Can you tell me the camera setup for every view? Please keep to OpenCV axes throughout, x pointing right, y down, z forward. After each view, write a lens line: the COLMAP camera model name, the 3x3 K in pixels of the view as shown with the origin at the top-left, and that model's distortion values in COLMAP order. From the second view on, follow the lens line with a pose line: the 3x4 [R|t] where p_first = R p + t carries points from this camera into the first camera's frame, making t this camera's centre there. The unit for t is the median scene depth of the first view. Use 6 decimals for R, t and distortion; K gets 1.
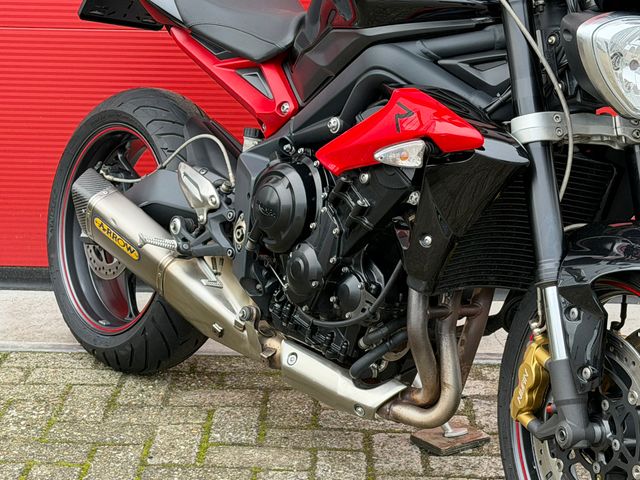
lens RADIAL K [[1516.6, 0, 310.8], [0, 1516.6, 244.2], [0, 0, 1]] dist [0.141308, 0.000000]
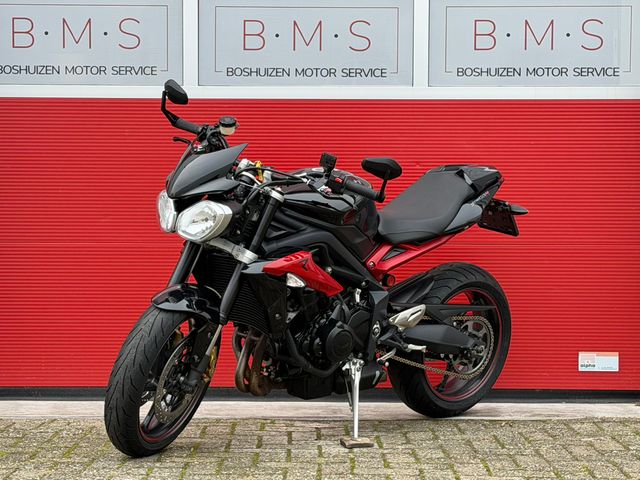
lens RADIAL K [[1516.6, 0, 319.9], [0, 1516.6, 240.6], [0, 0, 1]] dist [0.141308, 0.000000]
pose [[0.999350, -0.005304, 0.035656, 0.049446], [0.013685, 0.970891, -0.239131, 0.367432], [-0.033350, 0.239464, 0.970332, -0.920191]]
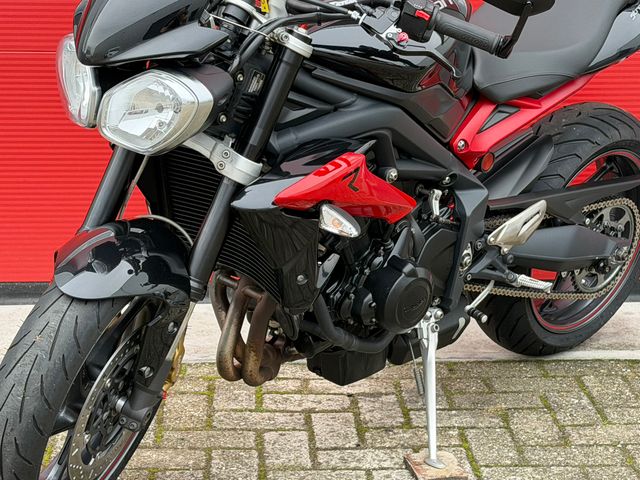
lens RADIAL K [[1516.6, 0, 326.7], [0, 1516.6, 252.0], [0, 0, 1]] dist [0.141308, 0.000000]
pose [[0.996784, -0.023698, 0.076557, 0.006490], [0.023485, 0.999717, 0.003679, -0.004548], [-0.076622, -0.001870, 0.997058, -0.067691]]
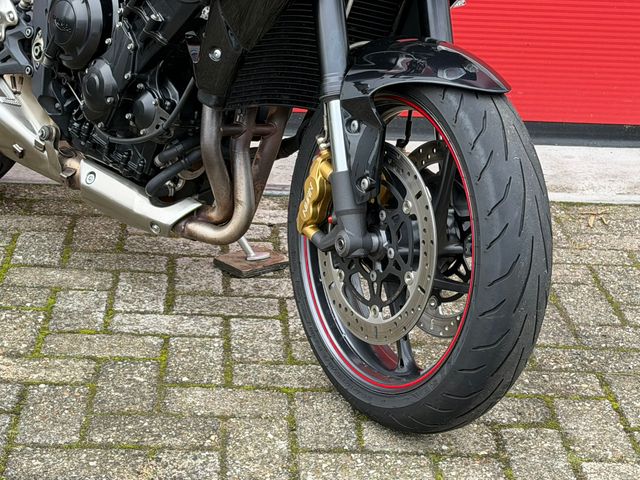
lens RADIAL K [[1516.6, 0, 318.5], [0, 1516.6, 253.1], [0, 0, 1]] dist [0.141308, 0.000000]
pose [[0.995314, 0.009369, 0.096244, 0.040700], [-0.018205, 0.995653, 0.091347, 0.030155], [-0.094970, -0.092671, 0.991157, -0.013478]]
